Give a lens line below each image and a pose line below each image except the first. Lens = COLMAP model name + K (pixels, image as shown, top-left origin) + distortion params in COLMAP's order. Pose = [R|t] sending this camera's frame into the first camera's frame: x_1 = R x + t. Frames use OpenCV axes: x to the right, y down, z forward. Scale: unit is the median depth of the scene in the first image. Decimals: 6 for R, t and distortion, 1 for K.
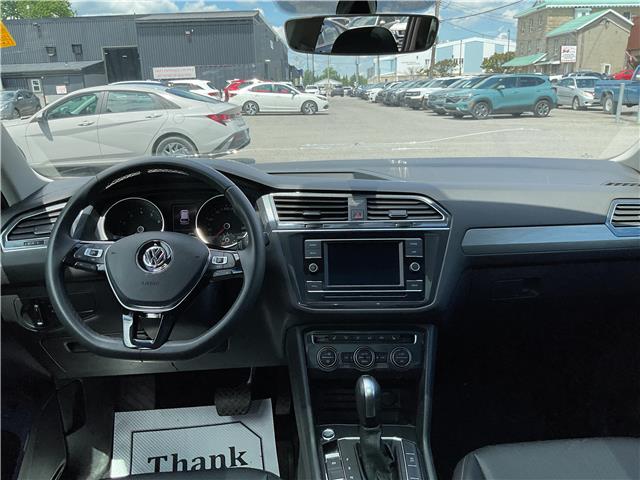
lens RADIAL K [[530.6, 0, 318.1], [0, 530.6, 246.6], [0, 0, 1]] dist [0.054798, -0.116841]
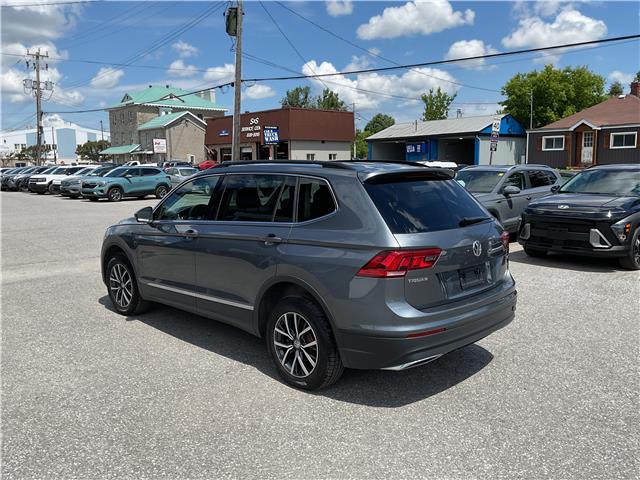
lens RADIAL K [[530.6, 0, 324.8], [0, 530.6, 237.3], [0, 0, 1]] dist [0.054798, -0.116841]
pose [[0.746426, -0.068765, 0.661906, -0.087488], [0.178155, 0.978990, -0.099197, 0.027540], [-0.641178, 0.191965, 0.742994, -0.112751]]
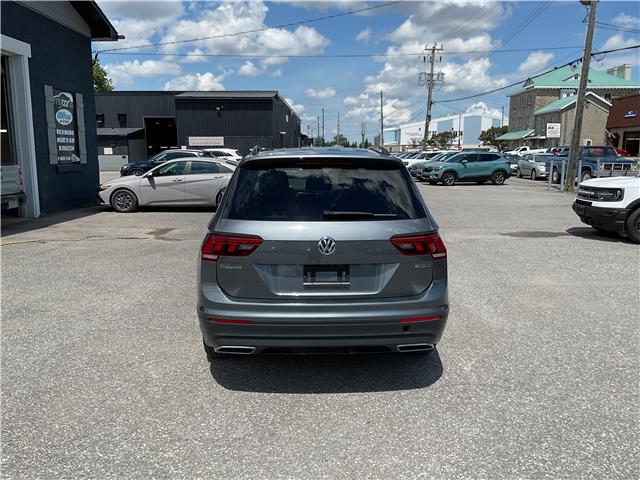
lens RADIAL K [[530.6, 0, 321.3], [0, 530.6, 242.2], [0, 0, 1]] dist [0.054798, -0.116841]
pose [[0.999541, 0.028719, -0.009679, 0.008629], [-0.029682, 0.992161, -0.121386, 0.035506], [0.006117, 0.121618, 0.992558, -0.146700]]
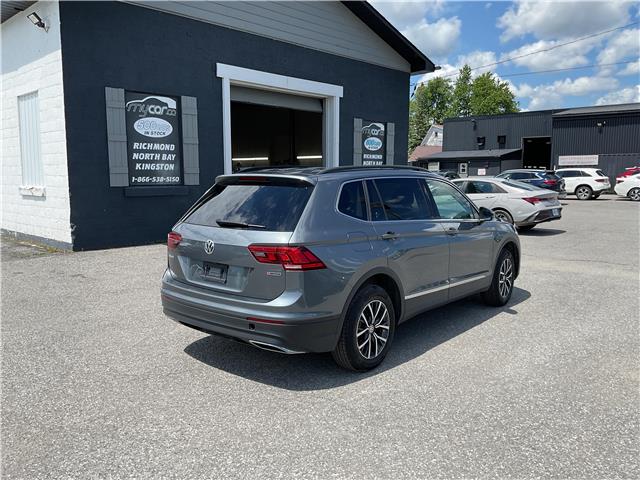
lens RADIAL K [[530.6, 0, 318.5], [0, 530.6, 243.4], [0, 0, 1]] dist [0.054798, -0.116841]
pose [[0.723031, 0.114552, -0.681251, 0.108401], [-0.213083, 0.975052, -0.062197, 0.025861], [0.657131, 0.190133, 0.729403, -0.122263]]
